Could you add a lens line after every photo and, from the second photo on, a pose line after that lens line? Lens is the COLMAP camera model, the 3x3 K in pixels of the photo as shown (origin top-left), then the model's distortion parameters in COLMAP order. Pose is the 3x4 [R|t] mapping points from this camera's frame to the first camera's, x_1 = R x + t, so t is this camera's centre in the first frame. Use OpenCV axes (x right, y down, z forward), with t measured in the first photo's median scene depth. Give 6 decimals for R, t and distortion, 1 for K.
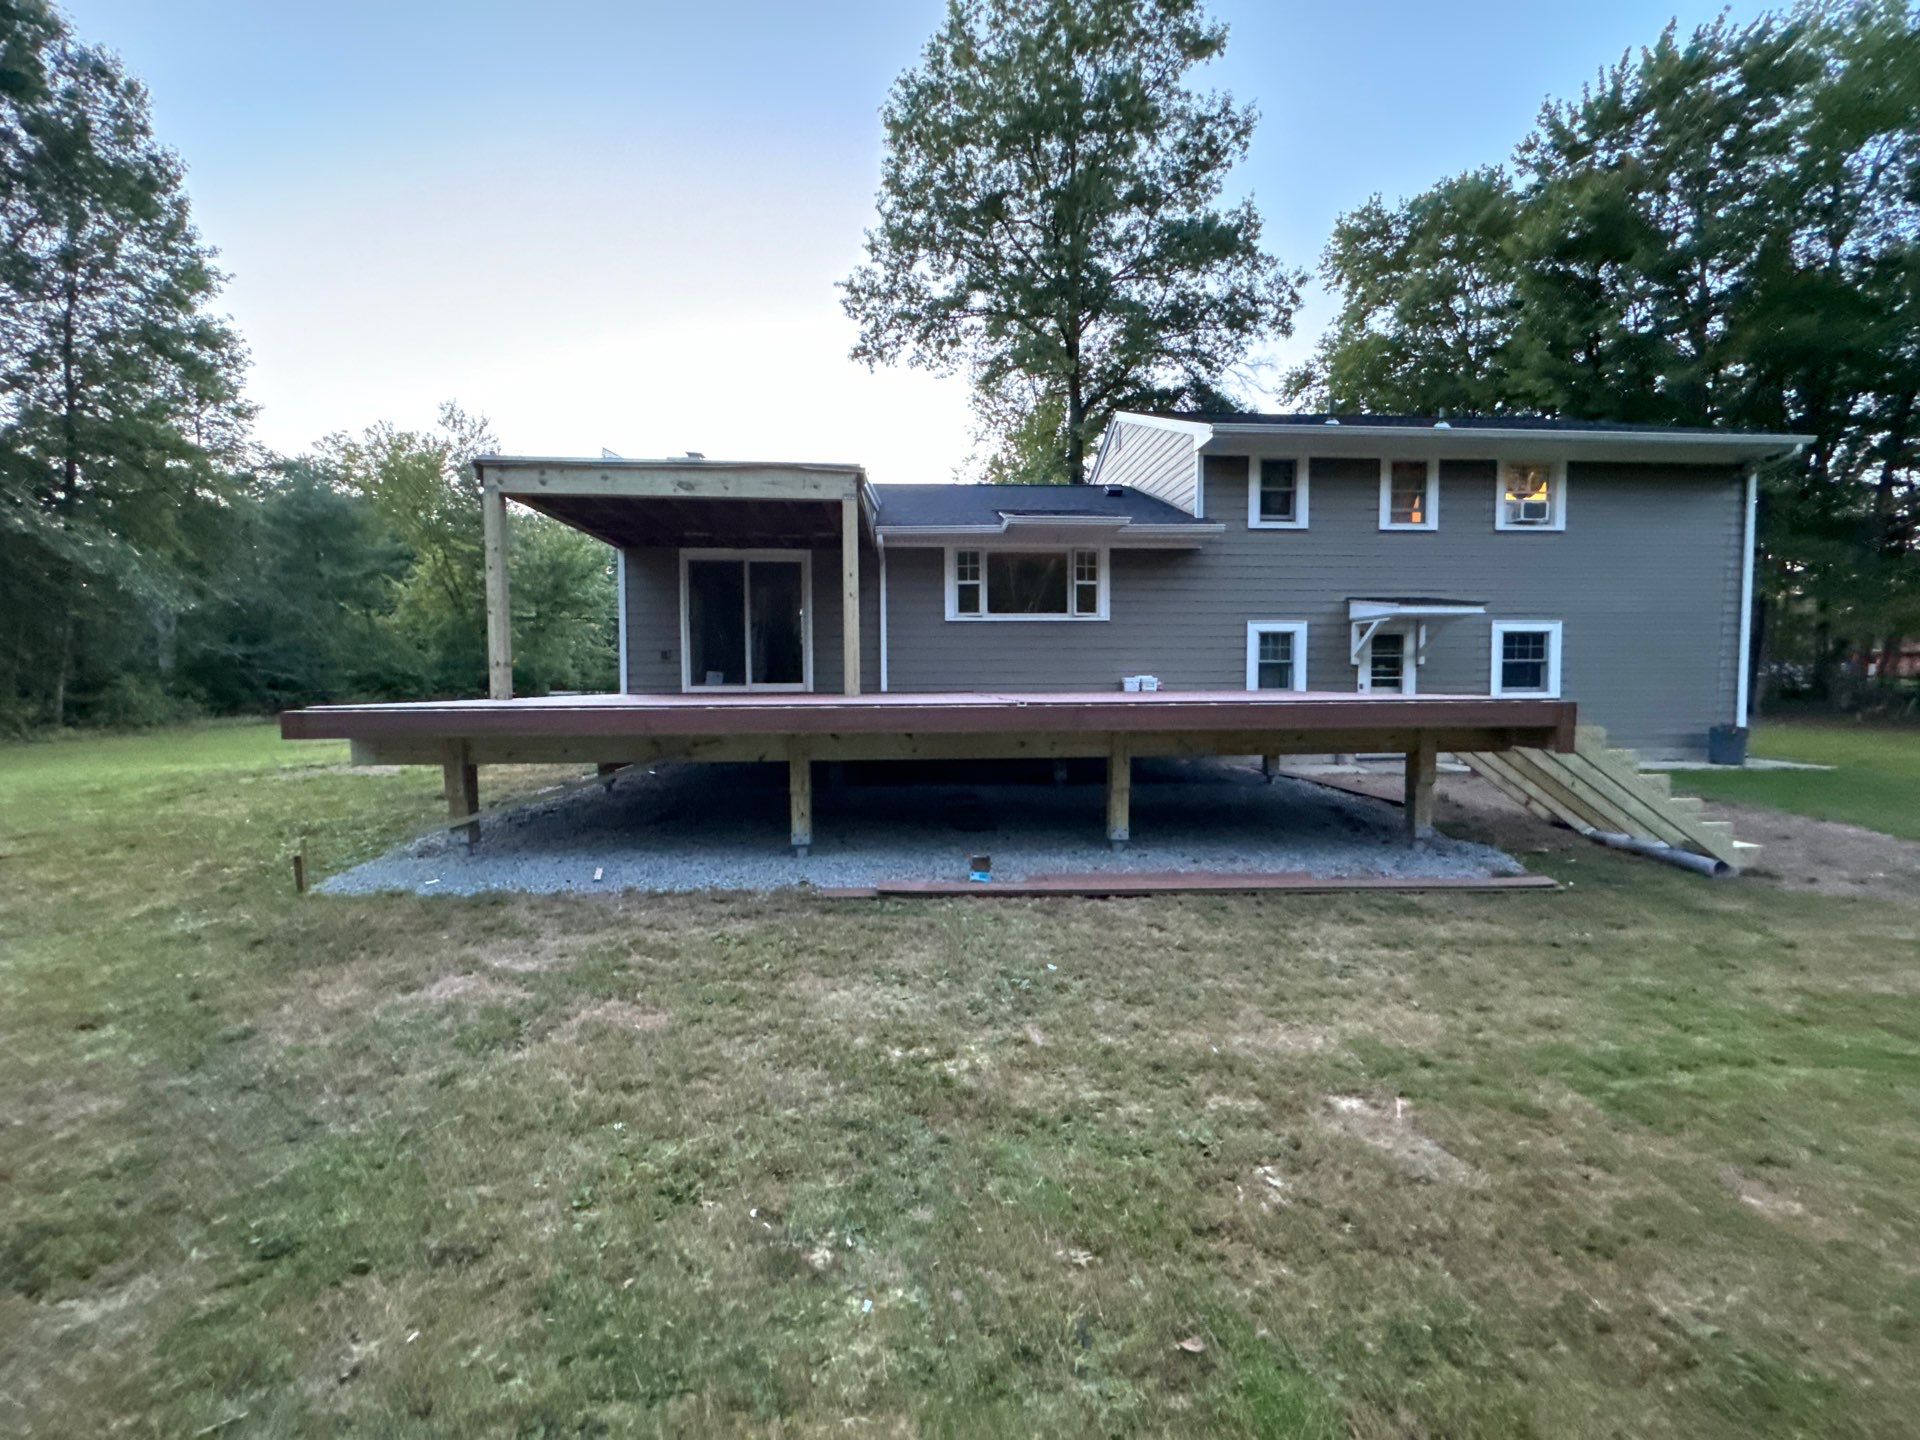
lens RADIAL K [[761.5, 0, 958.0], [0, 761.5, 716.7], [0, 0, 1]] dist [-0.006475, 0.000907]
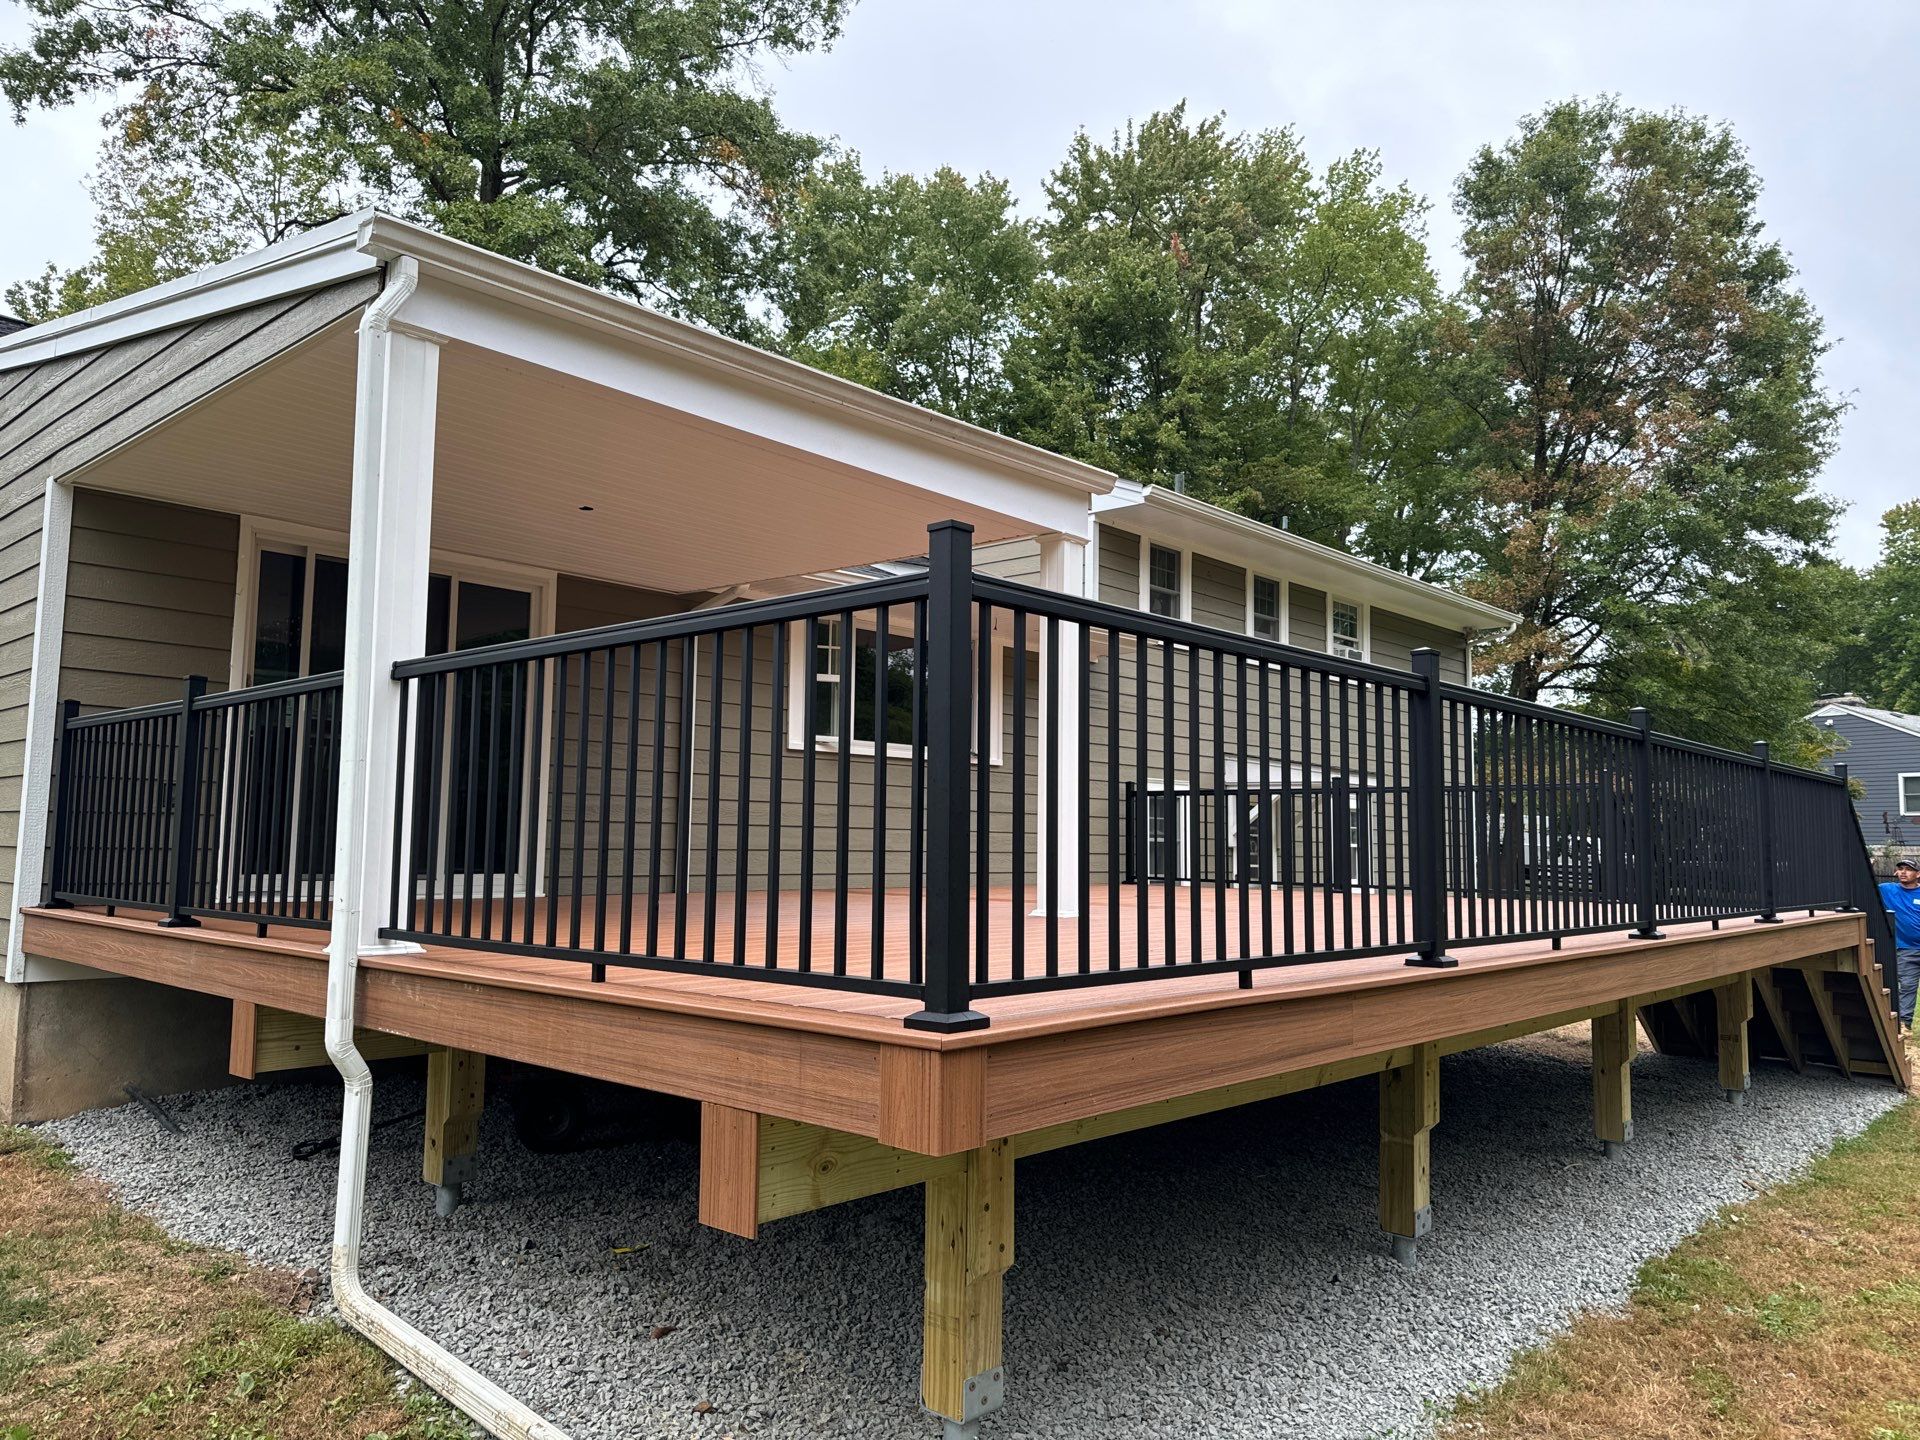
lens RADIAL K [[1363.9, 0, 952.1], [0, 1363.9, 702.4], [0, 0, 1]] dist [0.031495, -0.015273]
pose [[0.715011, 0.089659, 0.693340, -0.510367], [0.012652, 0.989920, -0.141059, -0.025195], [-0.698999, 0.109631, 0.706670, 0.253978]]
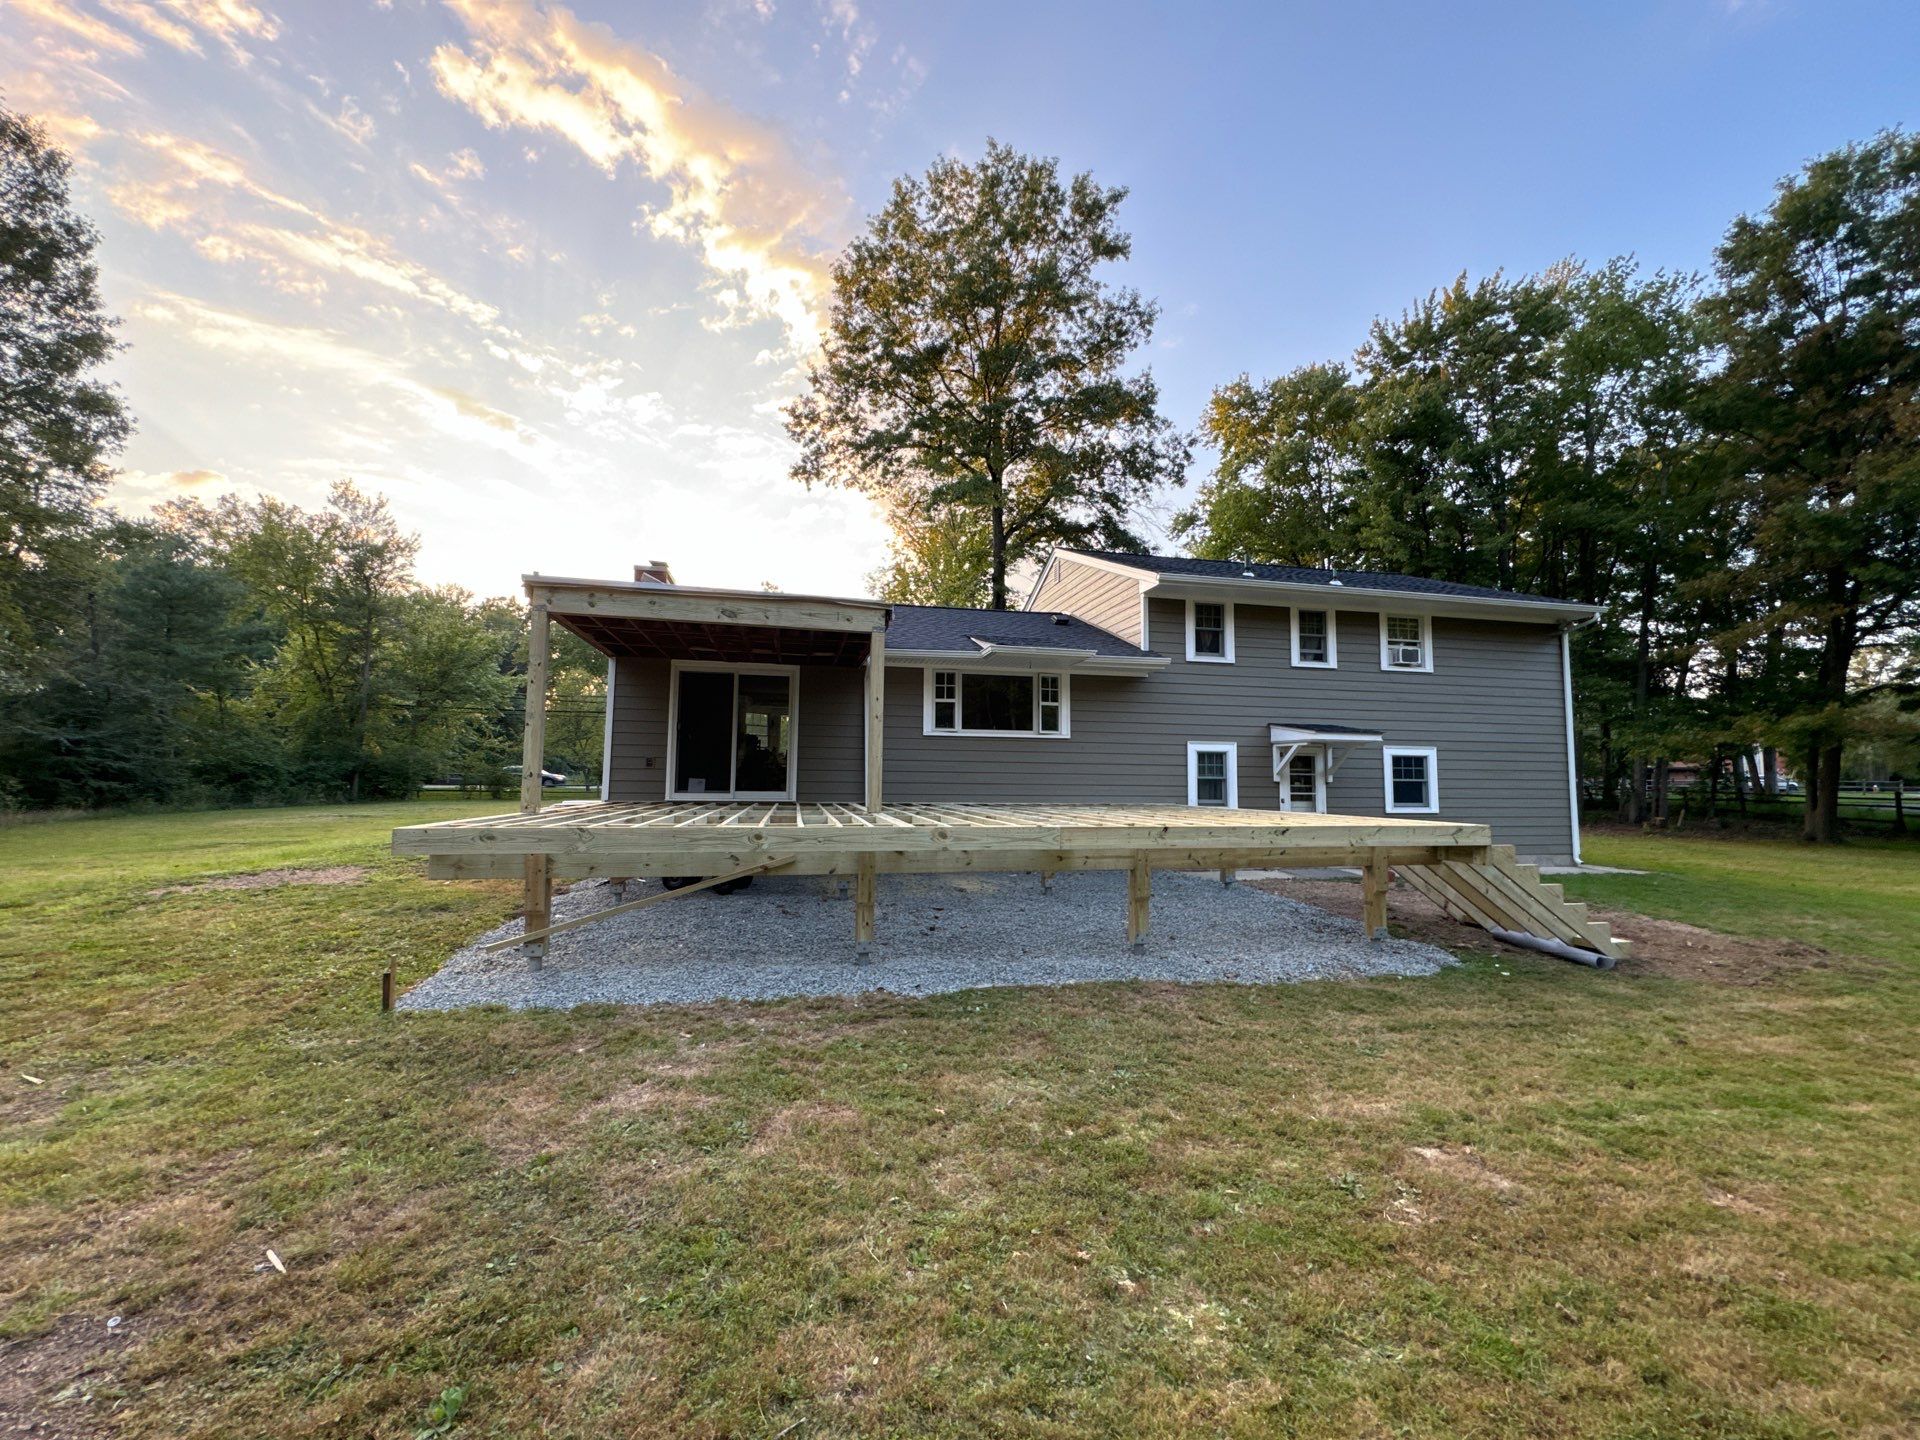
lens RADIAL K [[761.5, 0, 954.5], [0, 761.5, 717.1], [0, 0, 1]] dist [-0.006475, 0.000907]
pose [[0.989035, 0.028567, 0.144893, -0.116837], [-0.009942, 0.991767, -0.127672, -0.013166], [-0.147348, 0.124831, 0.981176, -0.058098]]
